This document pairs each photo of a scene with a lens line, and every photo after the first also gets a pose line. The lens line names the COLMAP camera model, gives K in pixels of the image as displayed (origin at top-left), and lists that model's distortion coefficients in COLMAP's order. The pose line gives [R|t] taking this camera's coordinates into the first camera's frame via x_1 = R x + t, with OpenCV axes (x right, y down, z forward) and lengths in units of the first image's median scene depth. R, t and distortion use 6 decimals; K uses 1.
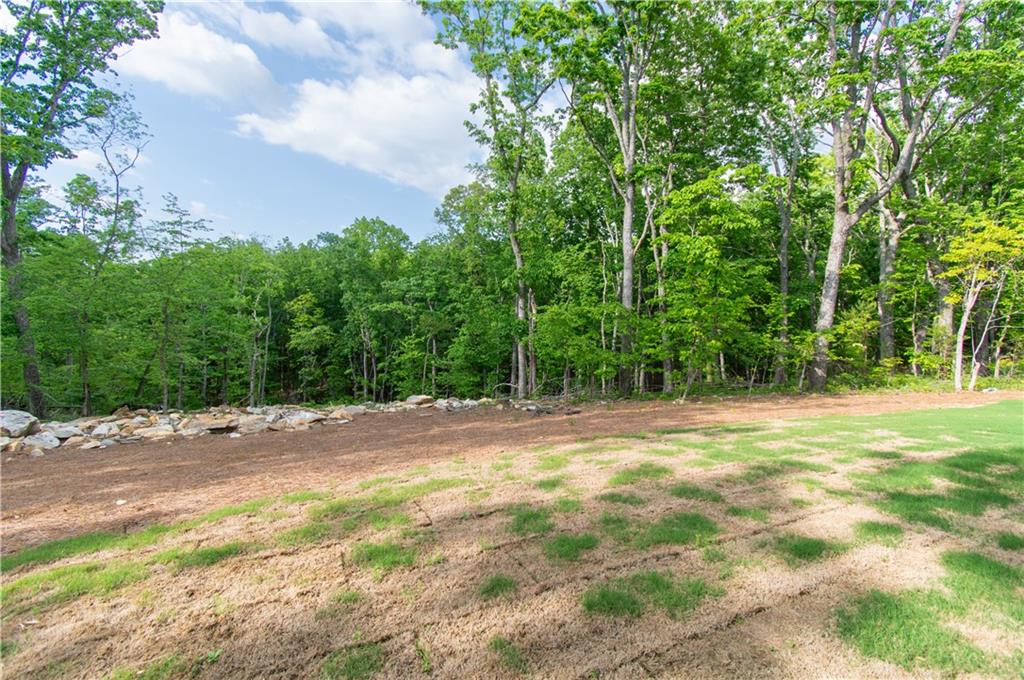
lens RADIAL K [[447.2, 0, 515.2], [0, 447.2, 338.6], [0, 0, 1]] dist [-0.000481, -0.000161]
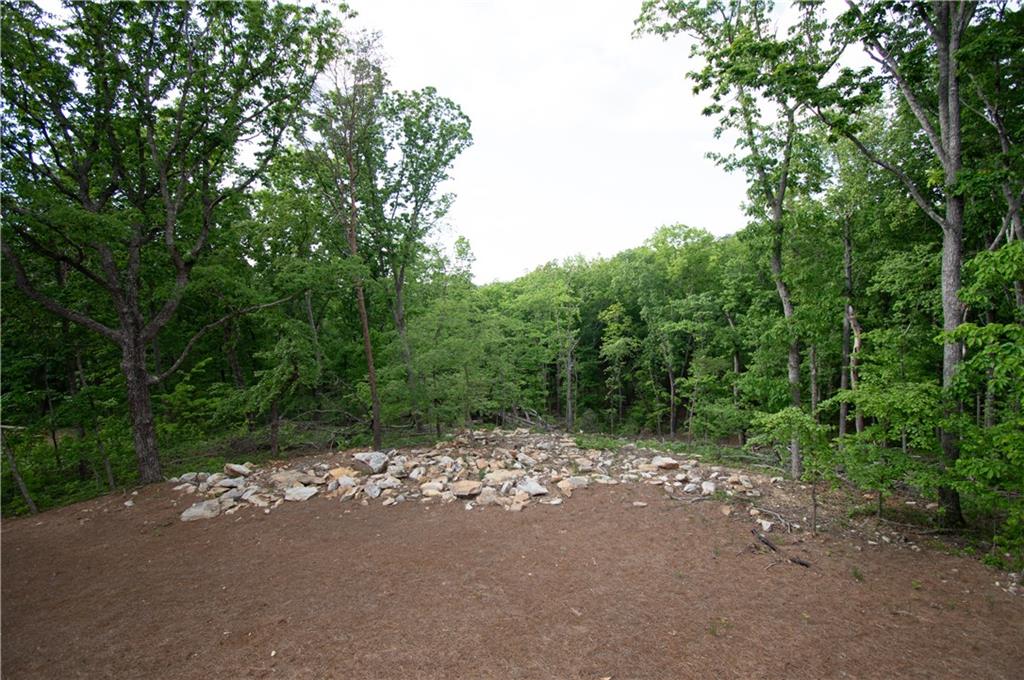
lens RADIAL K [[447.2, 0, 515.2], [0, 447.2, 338.6], [0, 0, 1]] dist [-0.000481, -0.000161]
pose [[0.754276, -0.011199, -0.656461, 0.072853], [0.035445, 0.999091, 0.023682, -0.067647], [0.655600, -0.041131, 0.753988, 0.037530]]
